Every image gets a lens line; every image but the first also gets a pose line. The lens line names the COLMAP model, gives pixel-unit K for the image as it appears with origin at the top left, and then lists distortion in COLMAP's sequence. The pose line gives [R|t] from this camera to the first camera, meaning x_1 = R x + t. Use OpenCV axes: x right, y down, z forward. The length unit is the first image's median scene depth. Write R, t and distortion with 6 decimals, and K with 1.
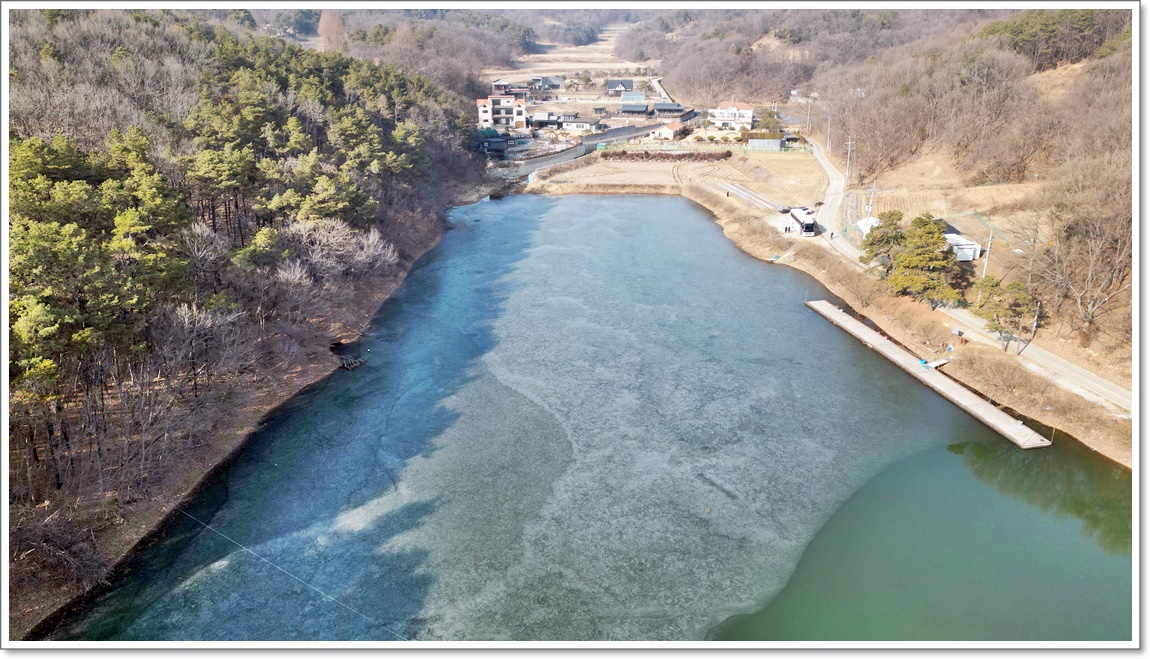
lens RADIAL K [[766.3, 0, 575.0], [0, 766.3, 329.5], [0, 0, 1]] dist [0.065519, -0.061050]
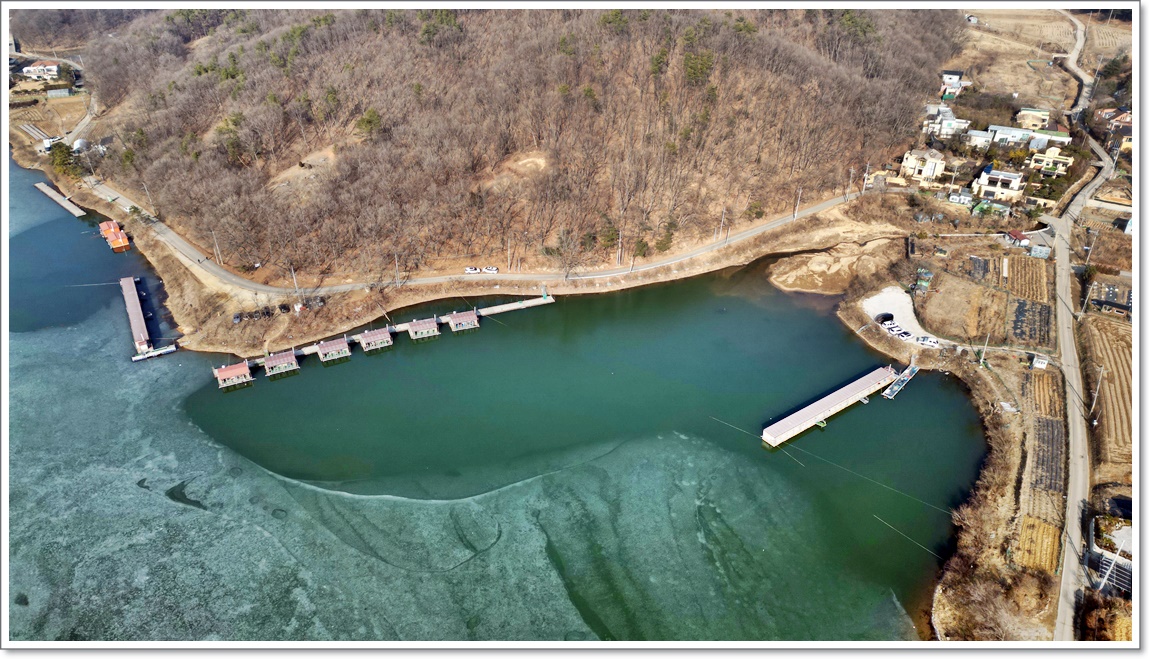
lens RADIAL K [[766.3, 0, 575.0], [0, 766.3, 329.5], [0, 0, 1]] dist [0.065519, -0.061050]
pose [[0.826015, -0.294919, 0.480335, 0.301807], [0.210702, 0.951972, 0.222159, 0.166826], [-0.522784, -0.082300, 0.848483, -1.588318]]
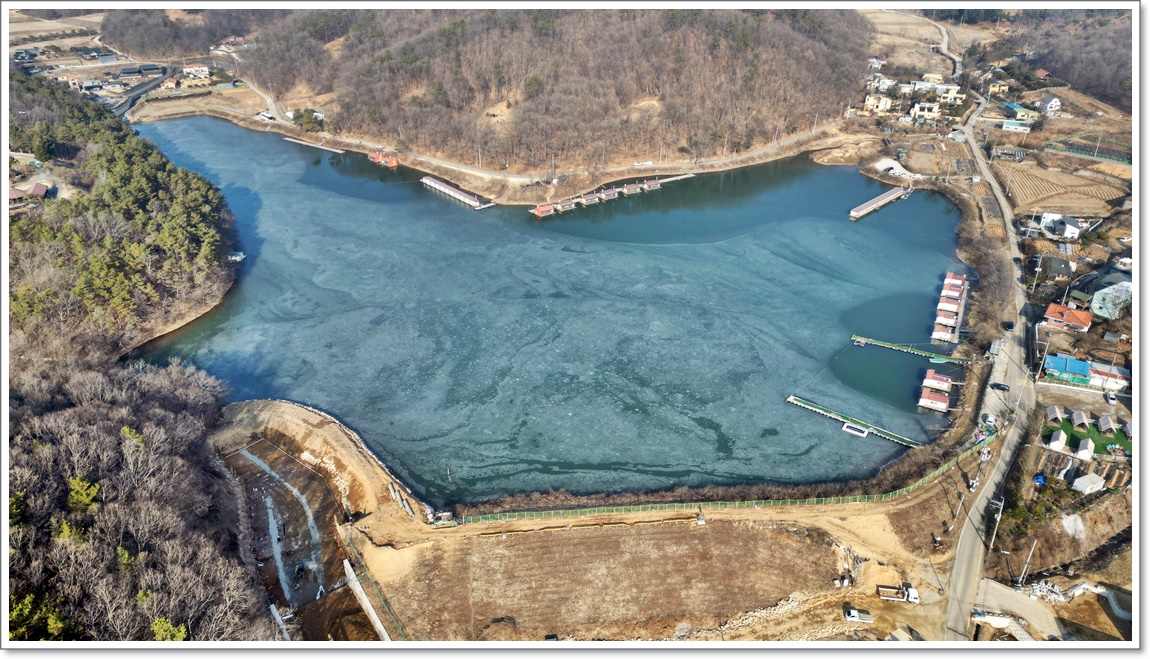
lens RADIAL K [[766.3, 0, 575.0], [0, 766.3, 329.5], [0, 0, 1]] dist [0.065519, -0.061050]
pose [[0.722604, -0.329559, 0.607647, -0.876456], [0.250305, 0.944131, 0.214393, 0.271933], [-0.644354, -0.002824, 0.764723, -1.916586]]
